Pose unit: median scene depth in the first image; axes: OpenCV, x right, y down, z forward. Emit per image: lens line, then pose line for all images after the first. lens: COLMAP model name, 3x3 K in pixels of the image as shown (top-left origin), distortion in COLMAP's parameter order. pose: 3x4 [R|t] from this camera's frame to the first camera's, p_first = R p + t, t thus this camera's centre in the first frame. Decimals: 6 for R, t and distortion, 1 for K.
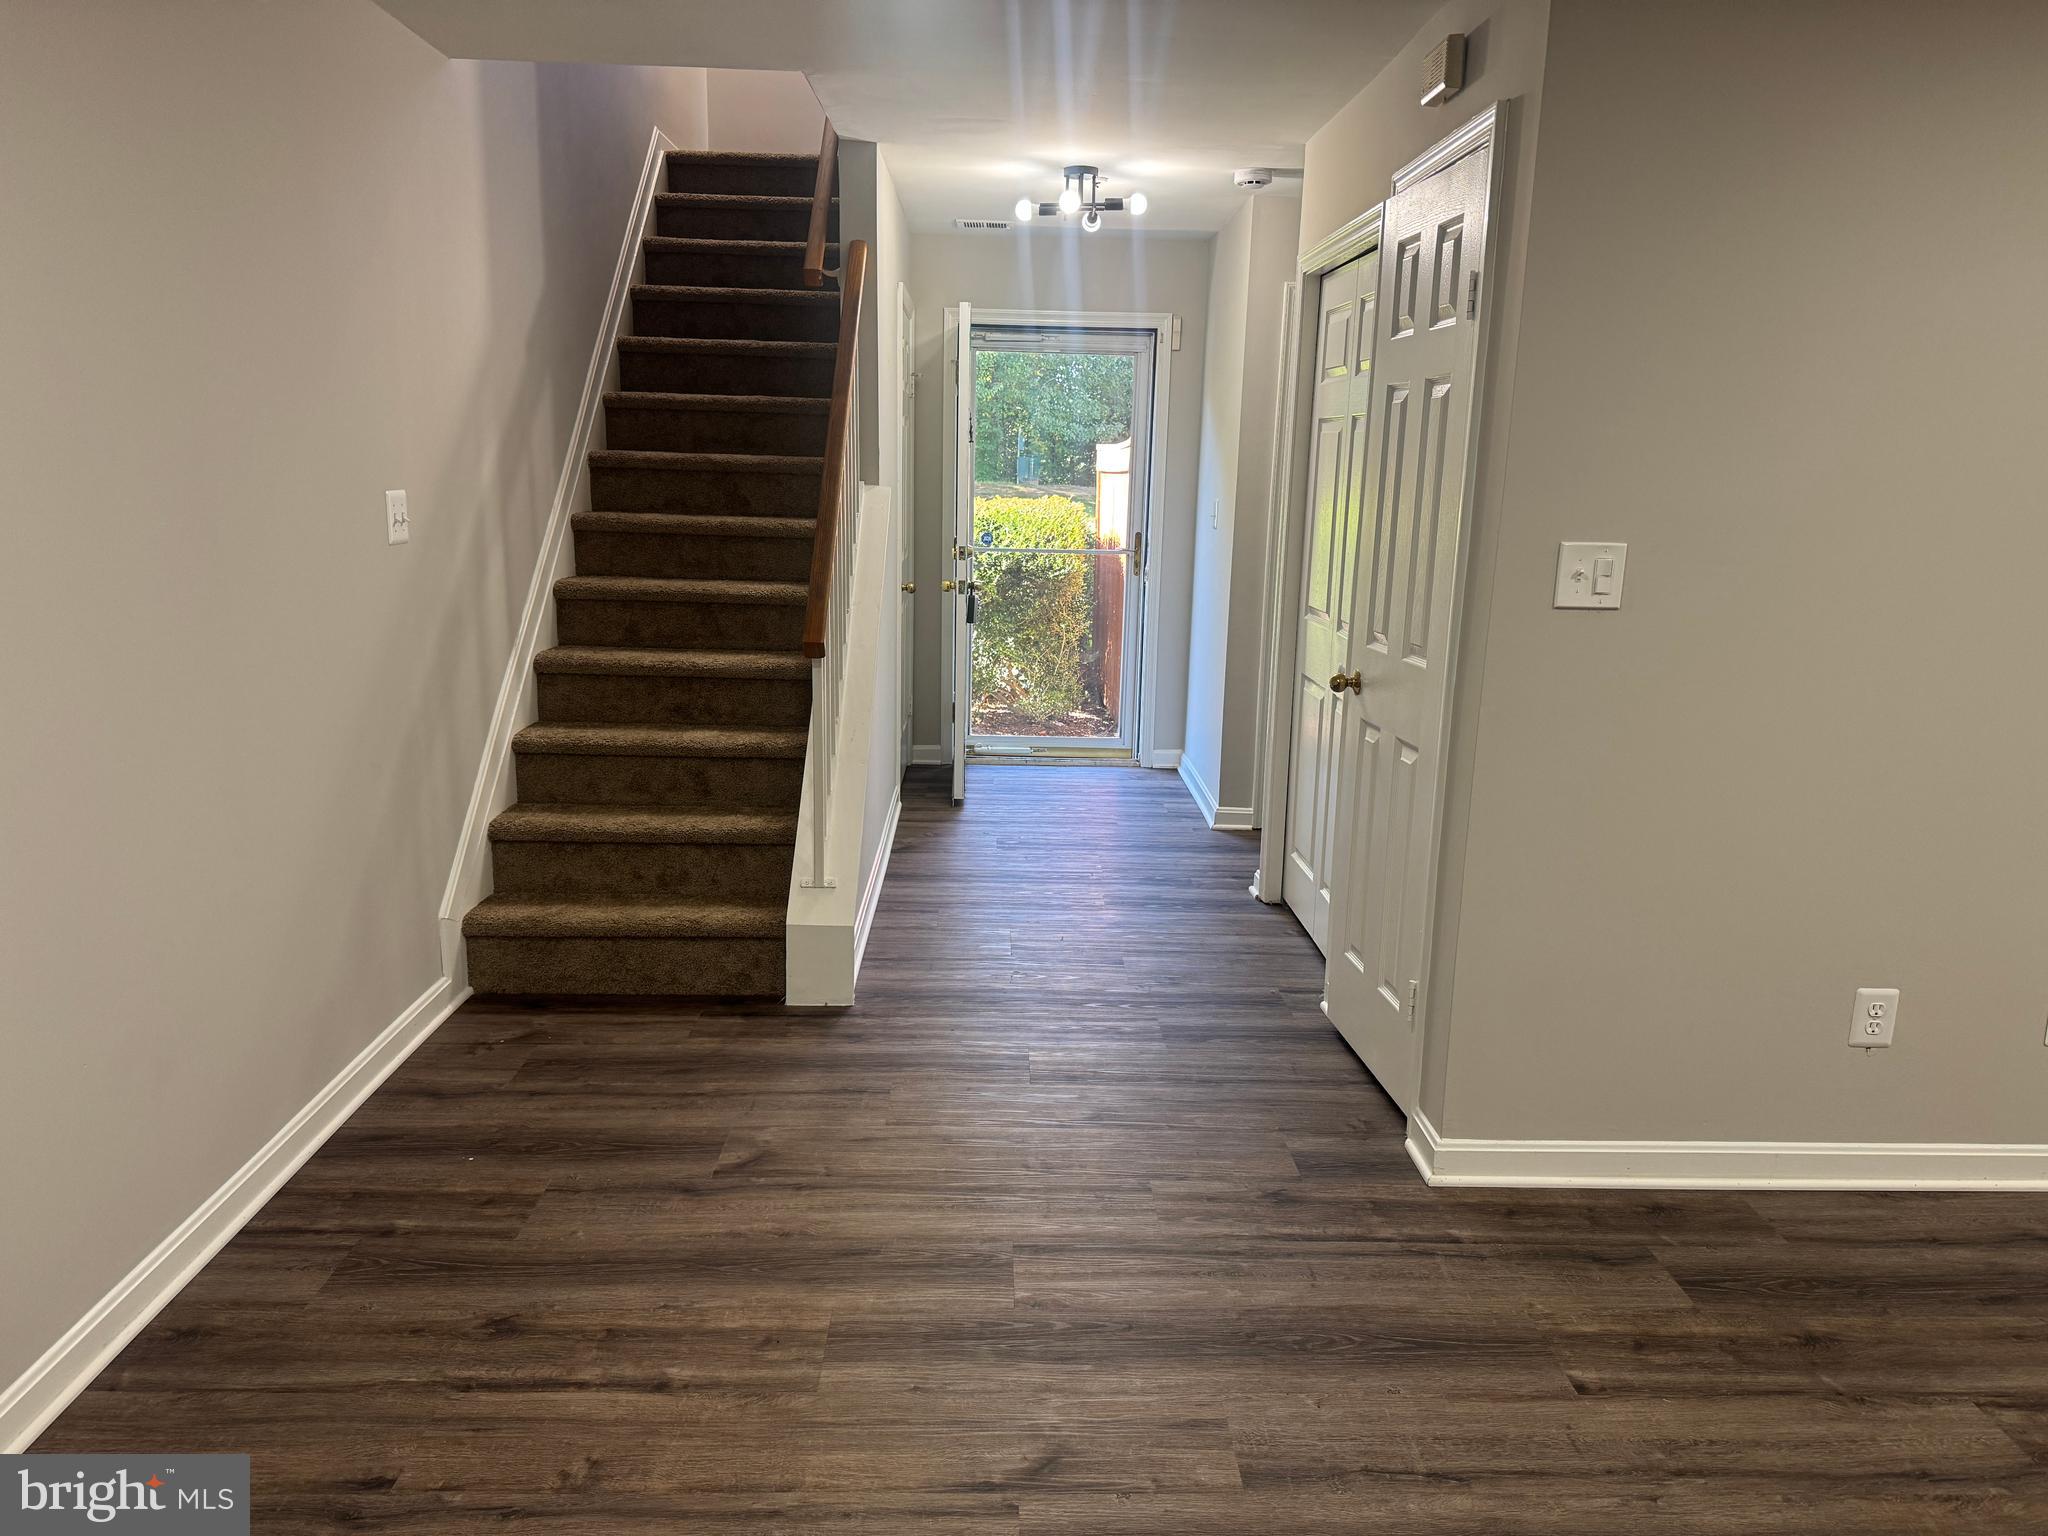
lens RADIAL K [[1440.8, 0, 1013.5], [0, 1440.8, 783.4], [0, 0, 1]] dist [0.005595, -0.037767]
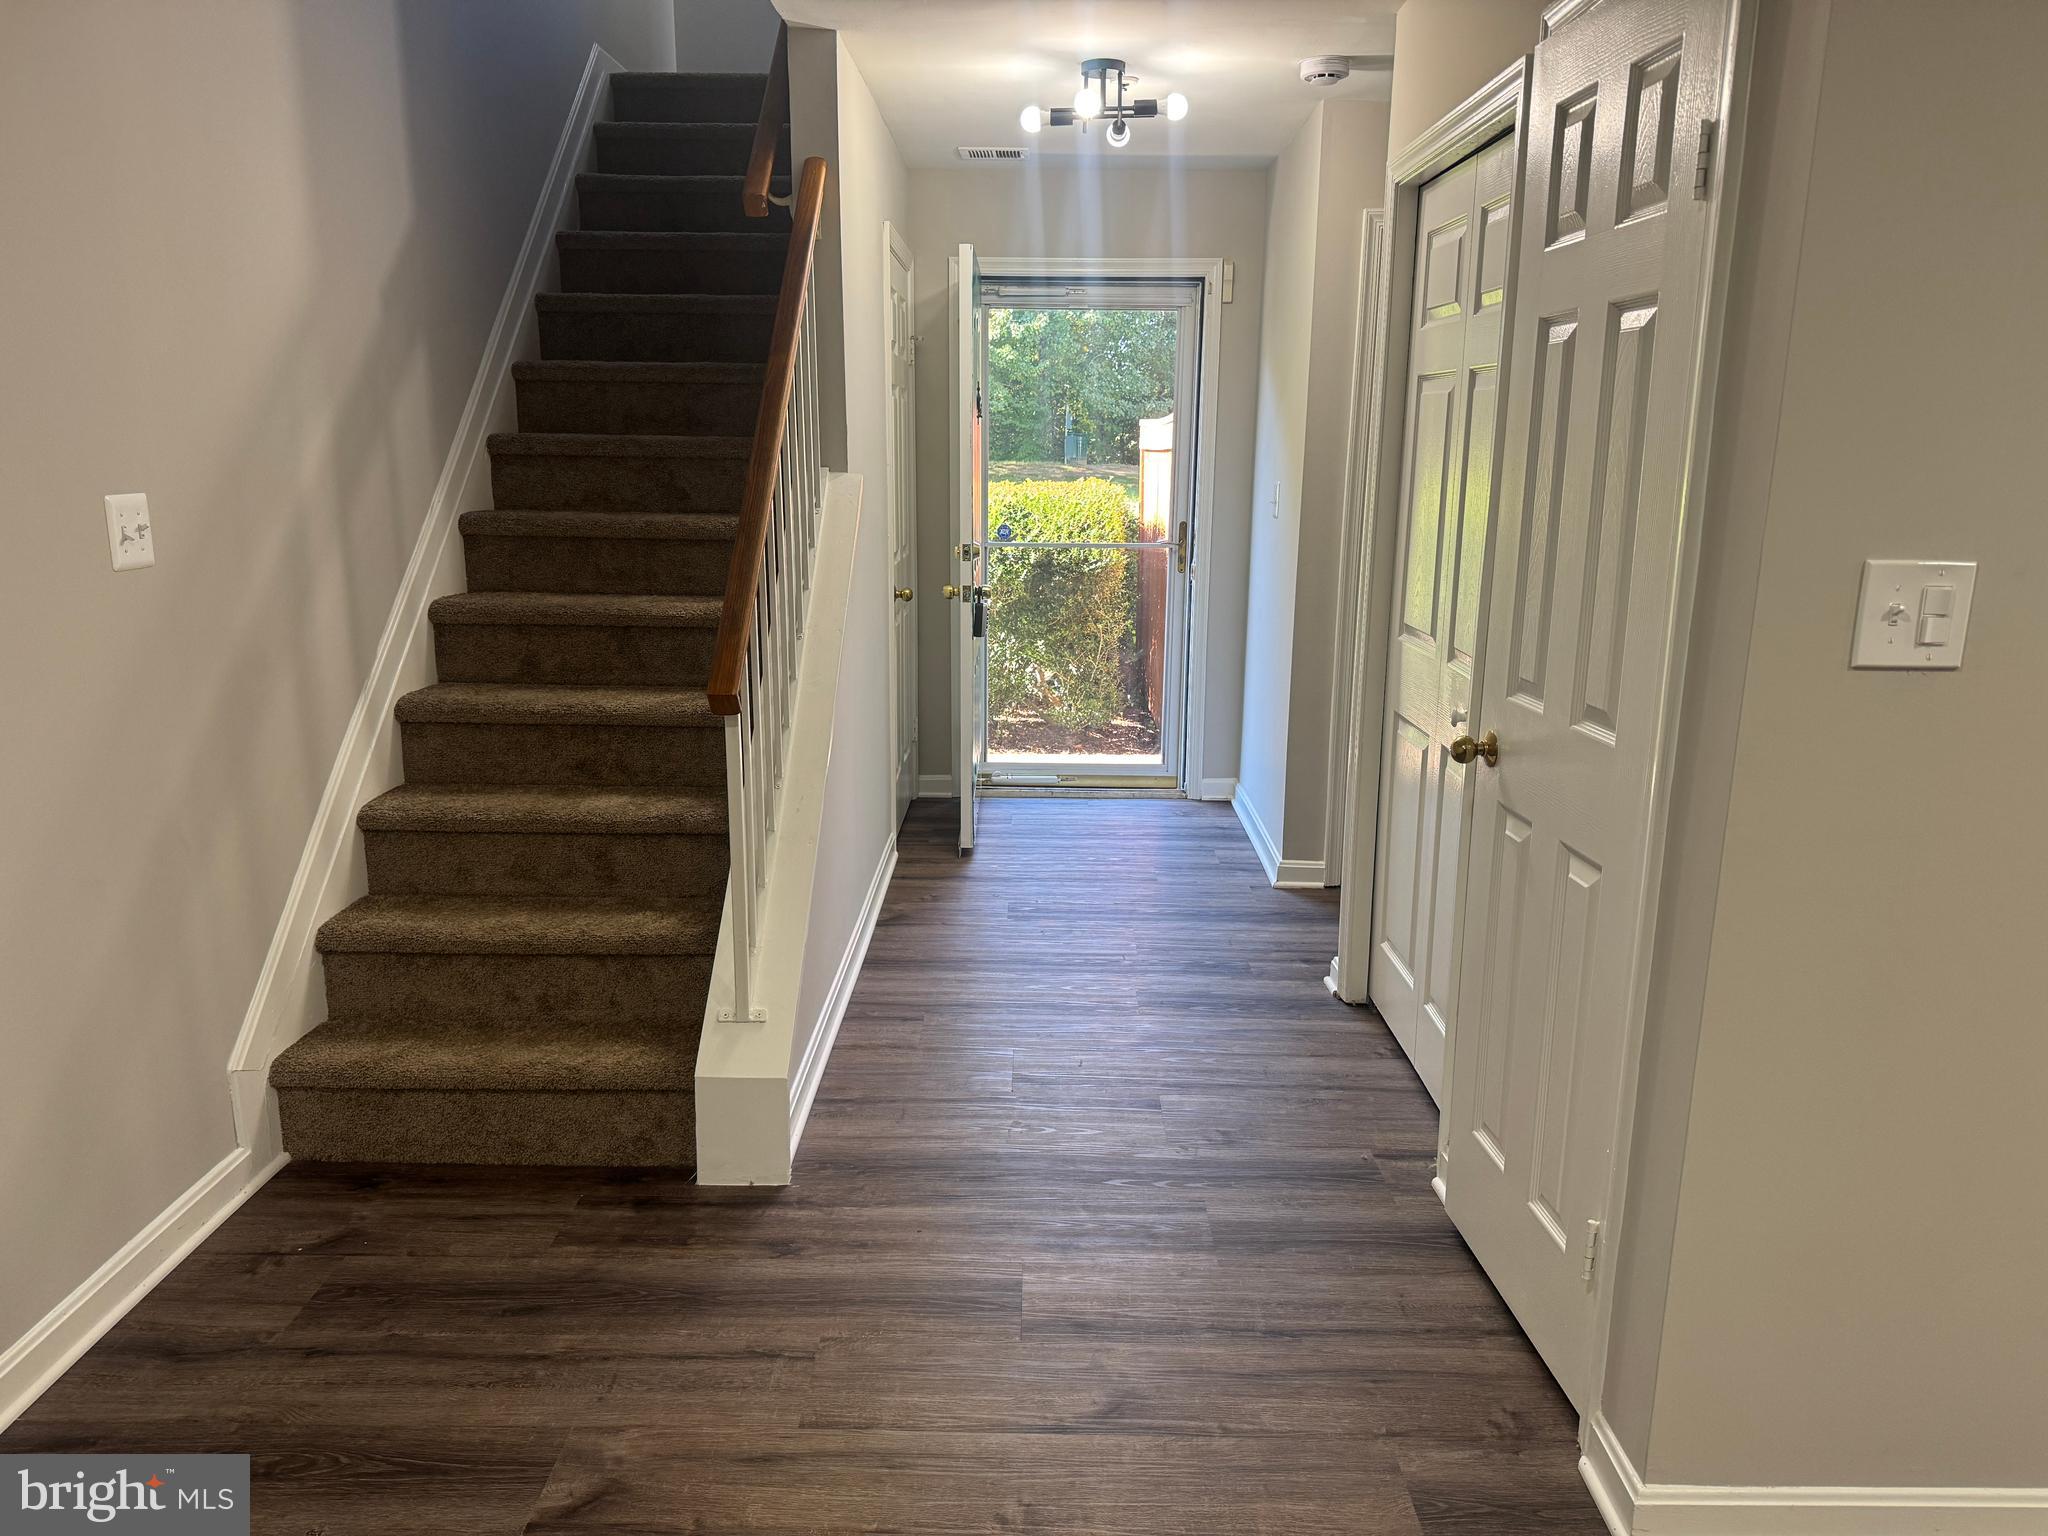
lens RADIAL K [[1440.8, 0, 1012.8], [0, 1440.8, 770.8], [0, 0, 1]] dist [0.005595, -0.037767]
pose [[0.999282, -0.006178, -0.037381, 0.027432], [0.006374, 0.999967, 0.005135, -0.052183], [0.037348, -0.005369, 0.999288, 0.238443]]
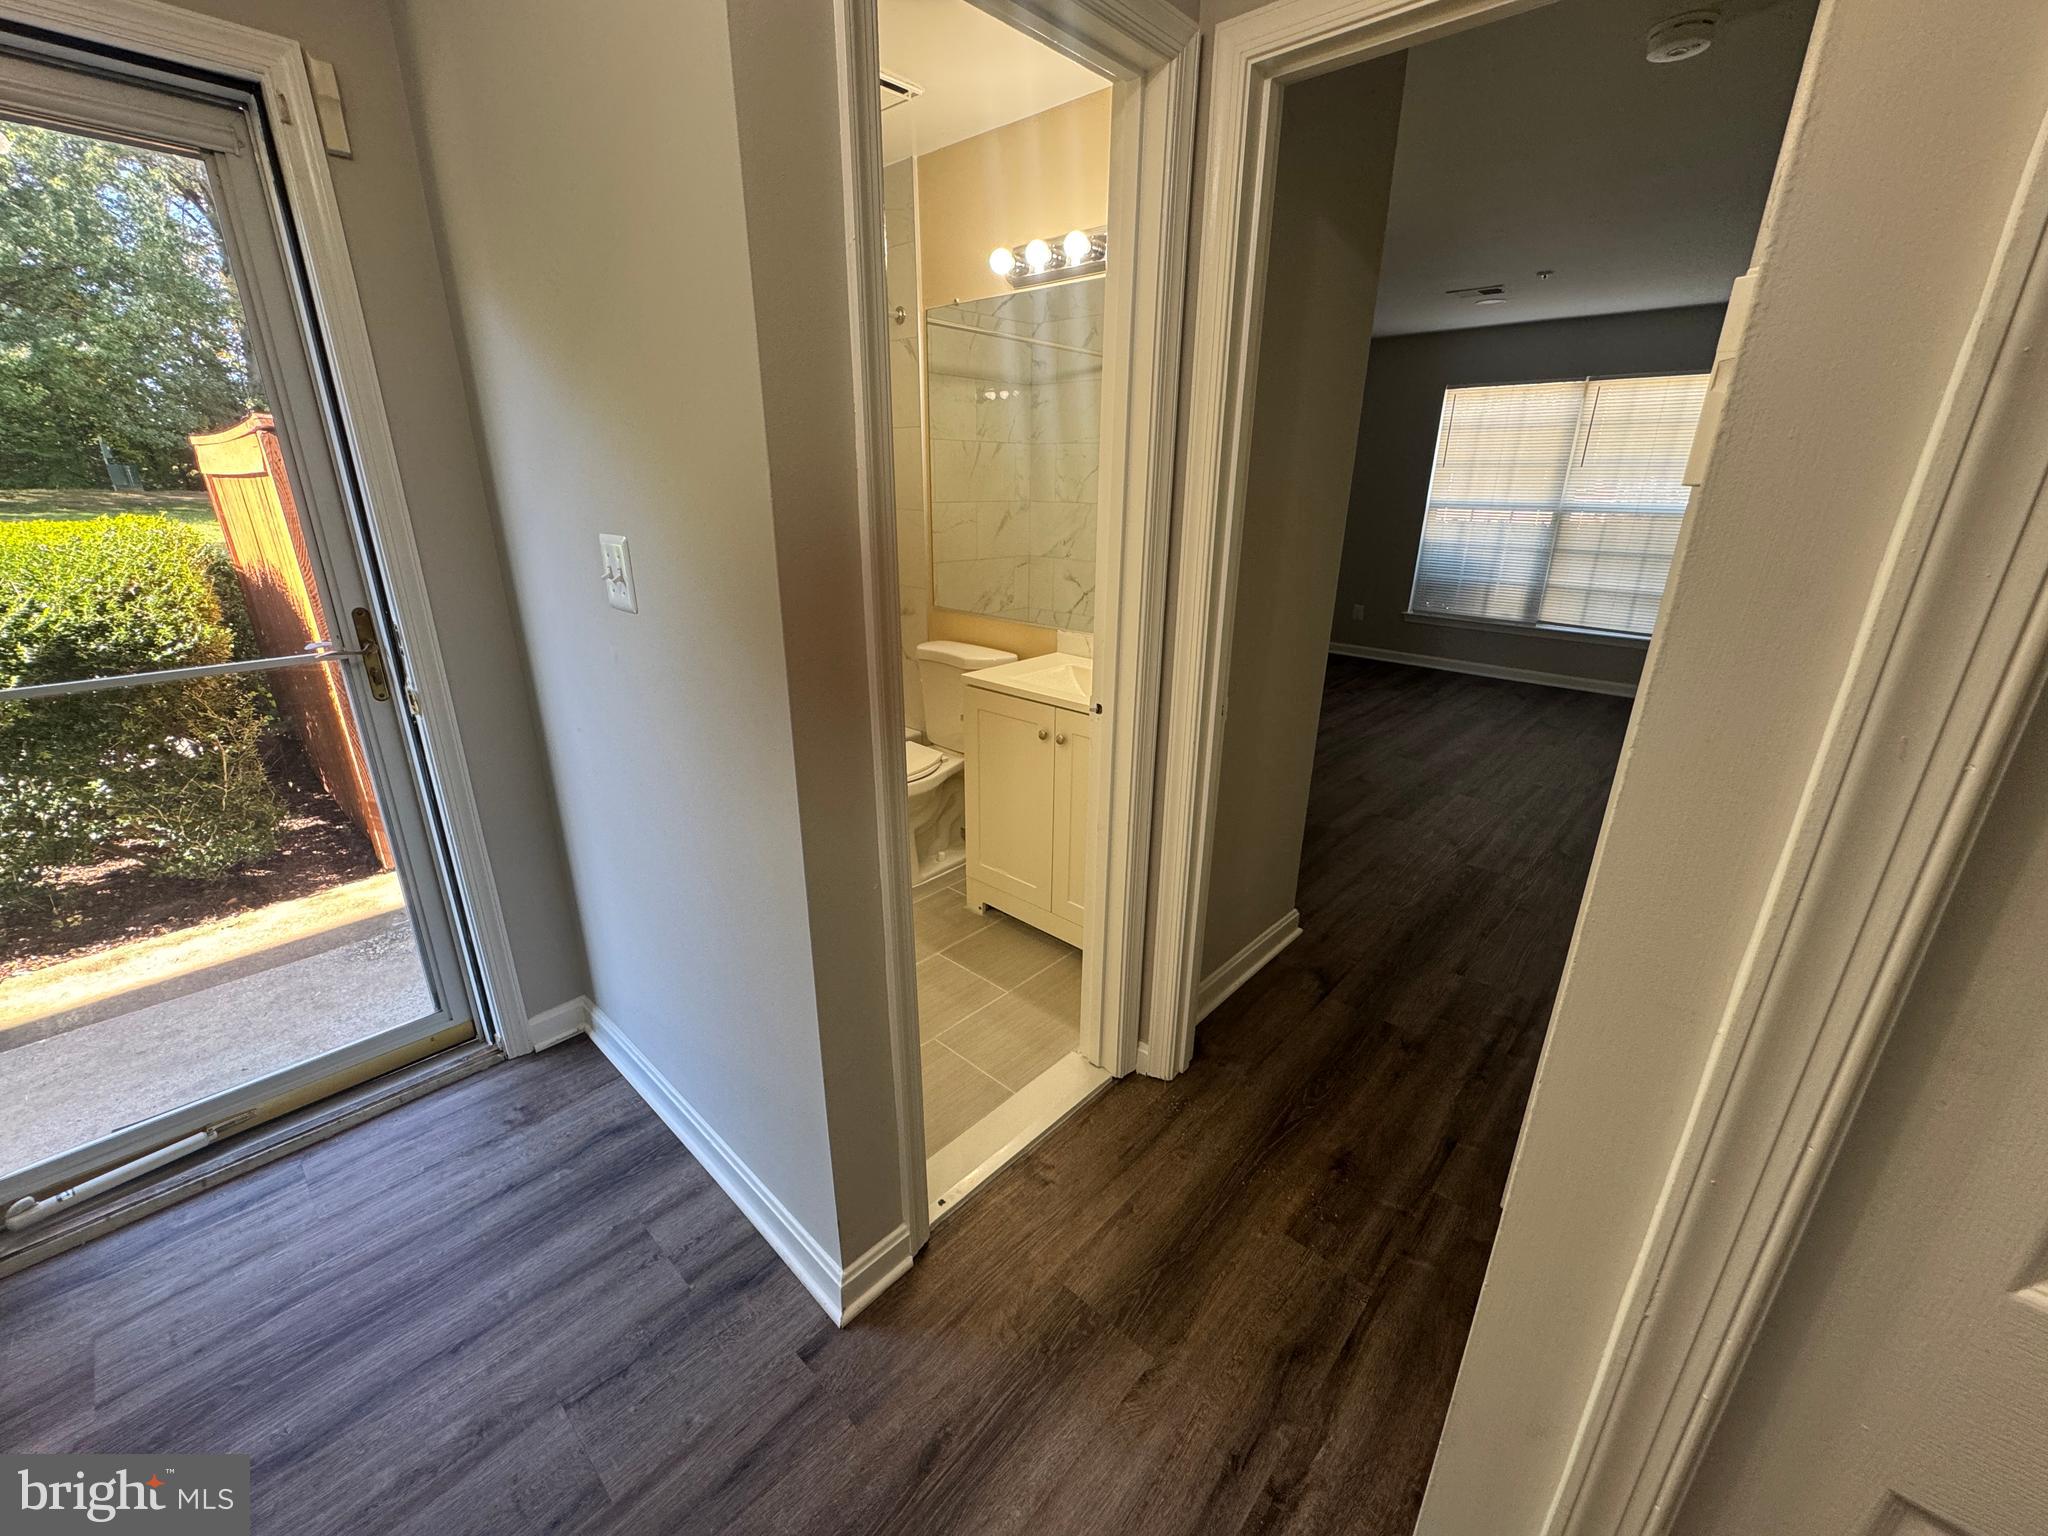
lens RADIAL K [[819.5, 0, 1031.6], [0, 819.5, 773.6], [0, 0, 1]] dist [-0.003636, 0.001038]
pose [[0.688692, -0.254947, 0.678753, 0.068835], [0.160047, 0.966504, 0.200639, -0.219019], [-0.707169, -0.029546, 0.706427, 1.030386]]
